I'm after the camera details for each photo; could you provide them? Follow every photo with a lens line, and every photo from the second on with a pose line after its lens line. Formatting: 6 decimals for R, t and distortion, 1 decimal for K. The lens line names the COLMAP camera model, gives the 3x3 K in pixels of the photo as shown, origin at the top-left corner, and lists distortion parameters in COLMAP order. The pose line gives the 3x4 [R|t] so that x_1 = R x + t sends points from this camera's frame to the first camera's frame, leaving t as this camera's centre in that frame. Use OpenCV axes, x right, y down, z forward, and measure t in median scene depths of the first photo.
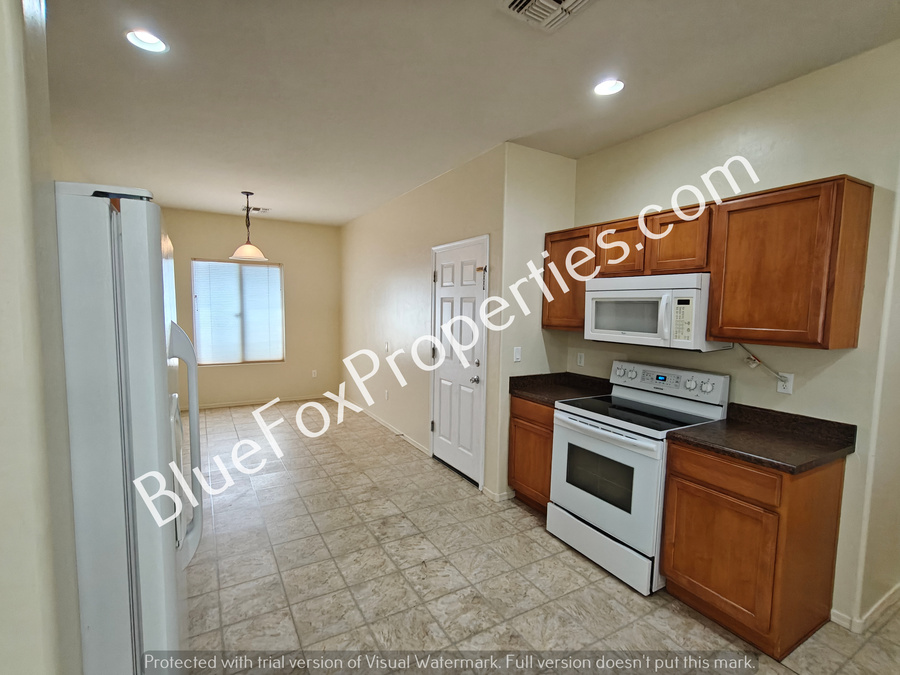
lens RADIAL K [[431.4, 0, 445.1], [0, 431.4, 341.5], [0, 0, 1]] dist [-0.016661, 0.009404]
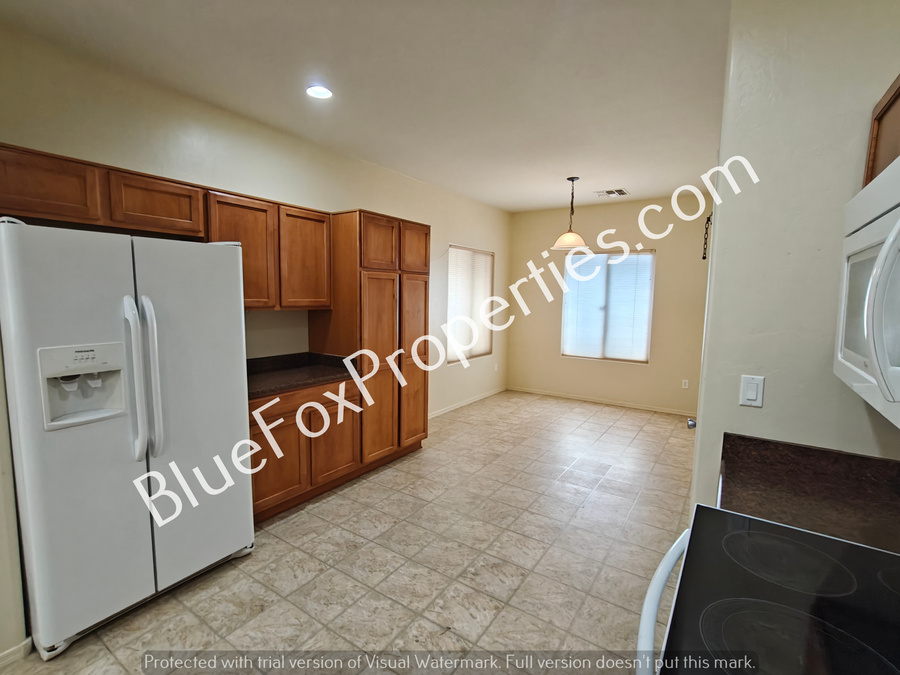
lens RADIAL K [[431.4, 0, 445.1], [0, 431.4, 341.5], [0, 0, 1]] dist [-0.016661, 0.009404]
pose [[0.421698, 0.087061, -0.902547, 0.419216], [-0.083490, 0.994879, 0.056958, -0.021481], [0.902884, 0.051334, 0.426808, 0.467332]]
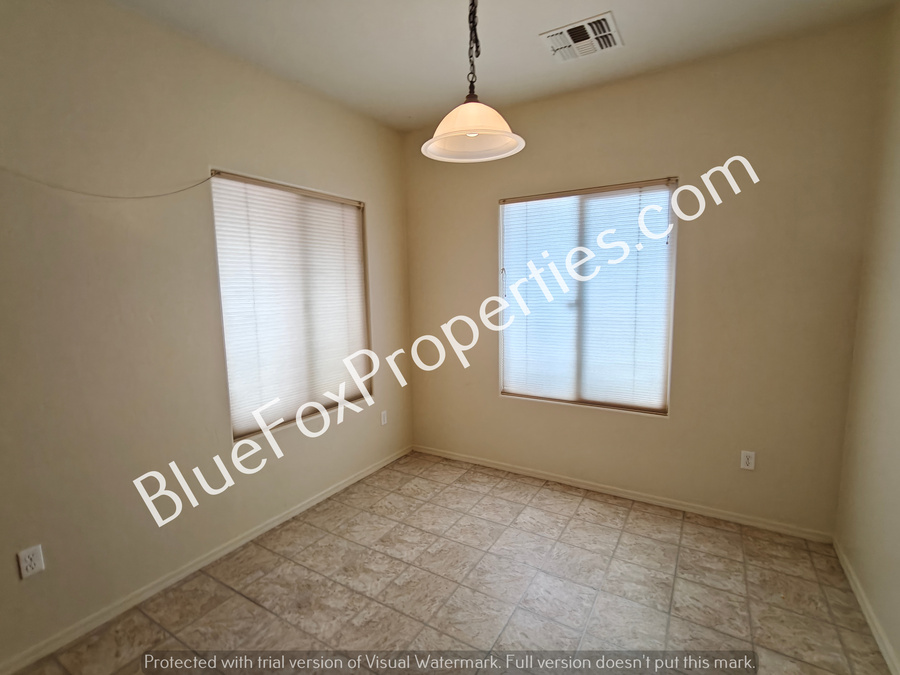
lens RADIAL K [[431.3, 0, 455.3], [0, 431.3, 338.2], [0, 0, 1]] dist [0.011440, -0.000142]
pose [[0.474668, 0.079679, -0.876551, -0.185368], [-0.050881, 0.996713, 0.063049, -0.080145], [0.878693, 0.014673, 0.477162, 1.100193]]
